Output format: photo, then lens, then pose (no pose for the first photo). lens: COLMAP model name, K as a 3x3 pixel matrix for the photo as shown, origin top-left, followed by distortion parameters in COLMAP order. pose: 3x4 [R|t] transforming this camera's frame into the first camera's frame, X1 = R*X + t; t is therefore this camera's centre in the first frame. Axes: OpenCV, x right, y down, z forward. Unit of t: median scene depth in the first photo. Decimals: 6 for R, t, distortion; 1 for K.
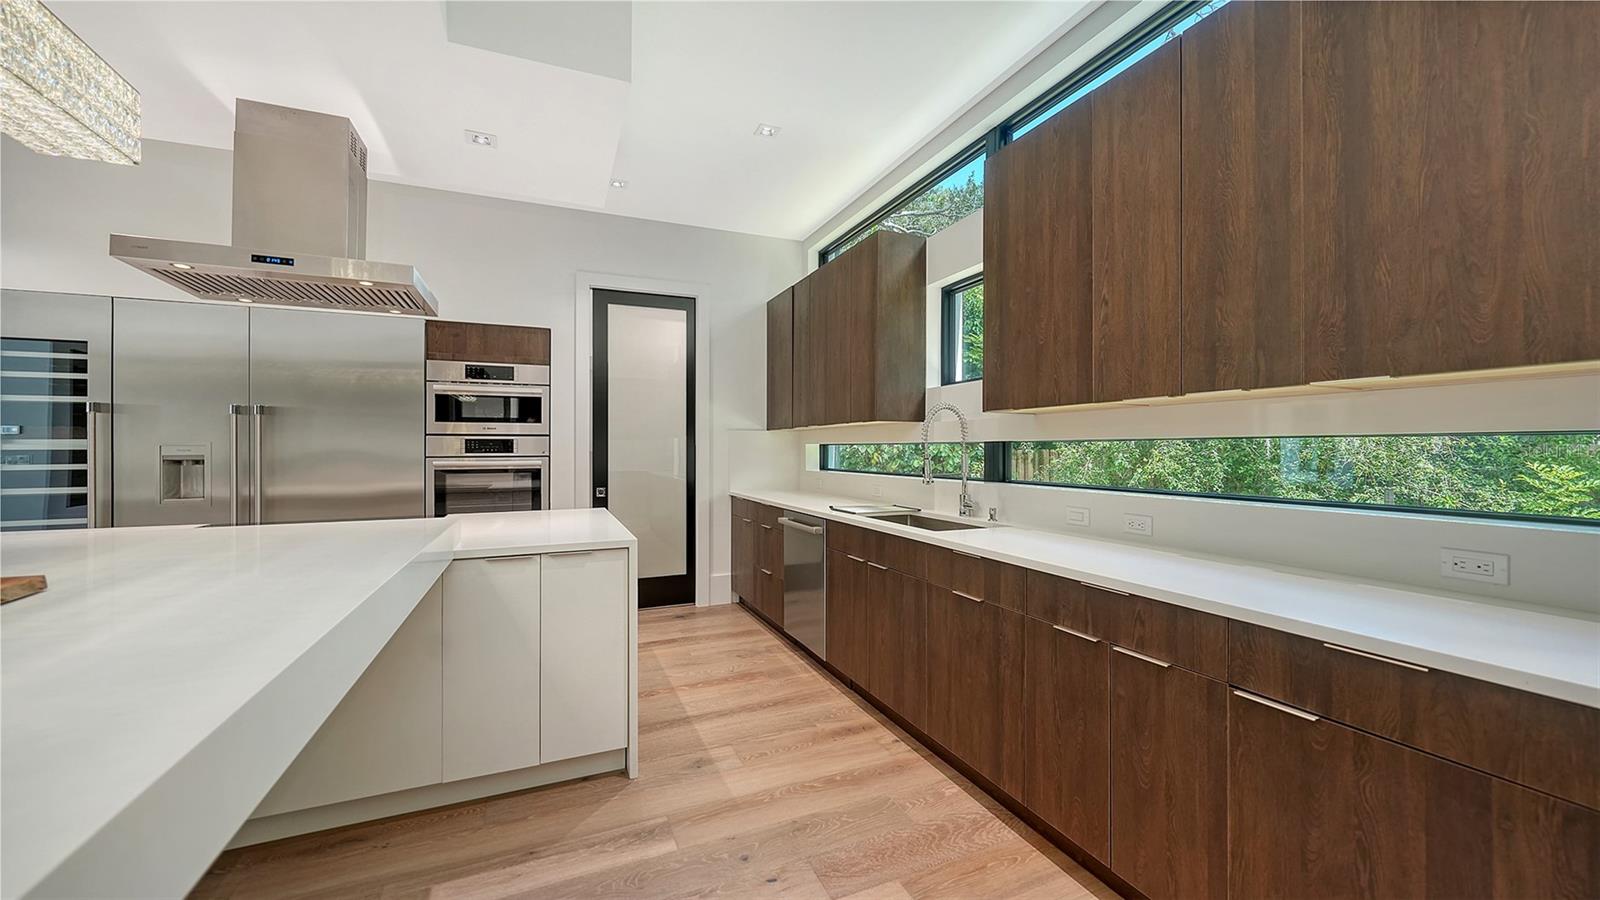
lens RADIAL K [[605.7, 0, 800.0], [0, 605.7, 450.0], [0, 0, 1]] dist [0.000193, -0.000097]
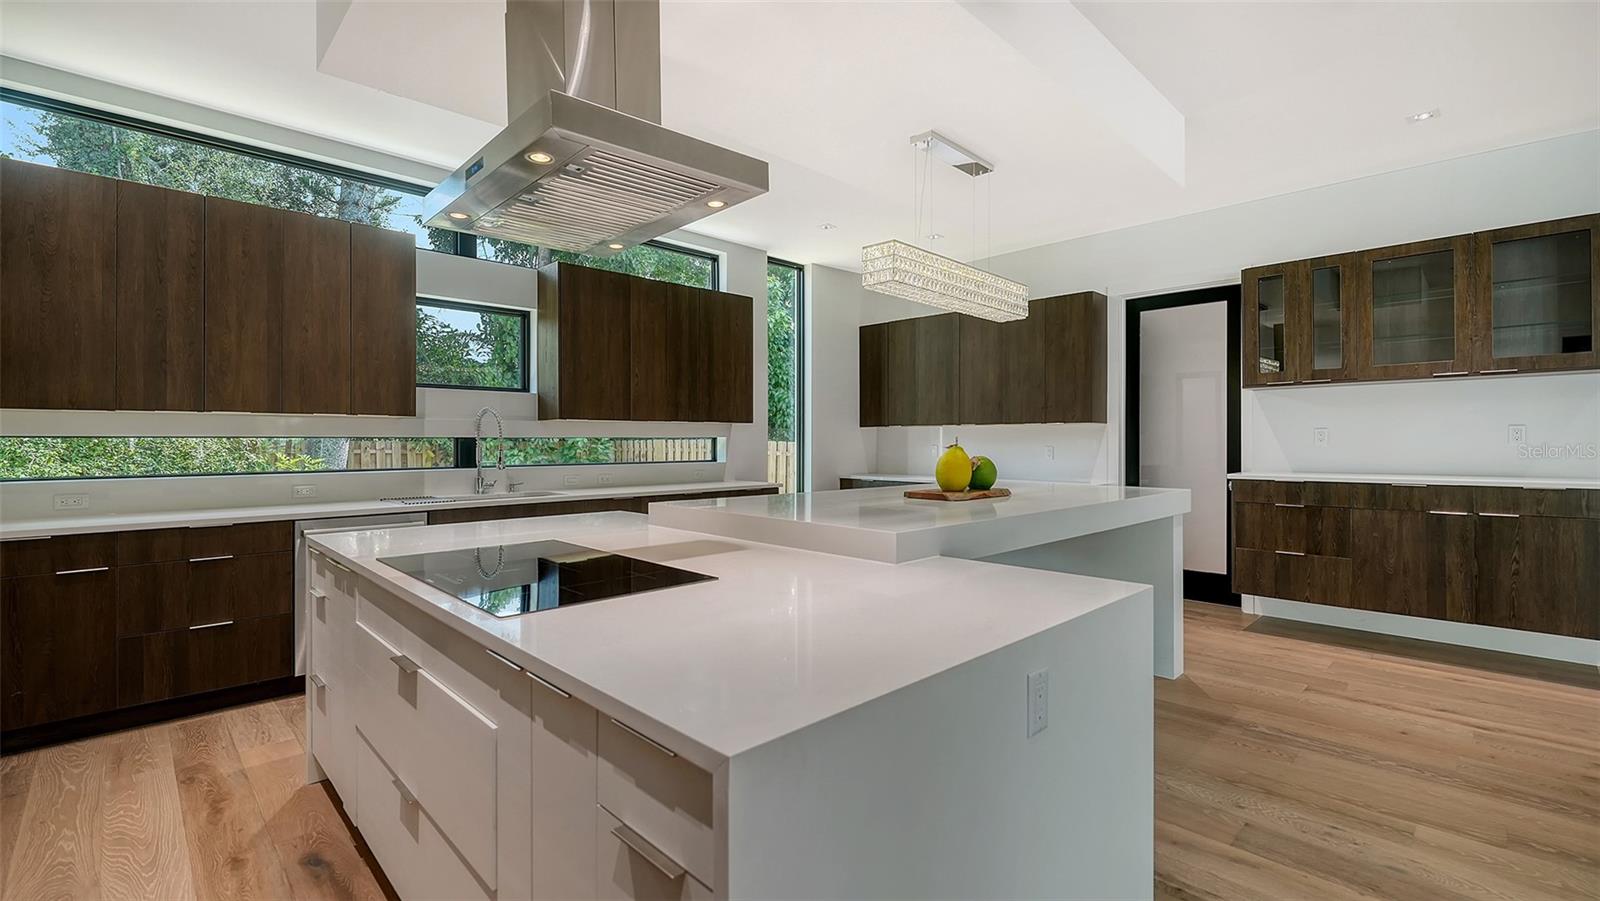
lens RADIAL K [[696.2, 0, 800.0], [0, 696.2, 450.5], [0, 0, 1]] dist [0.000575, 0.000052]
pose [[-0.356590, -0.008866, 0.934219, -1.912648], [0.008866, 0.999878, 0.012873, 0.001370], [-0.934219, 0.012873, -0.356468, 1.233815]]
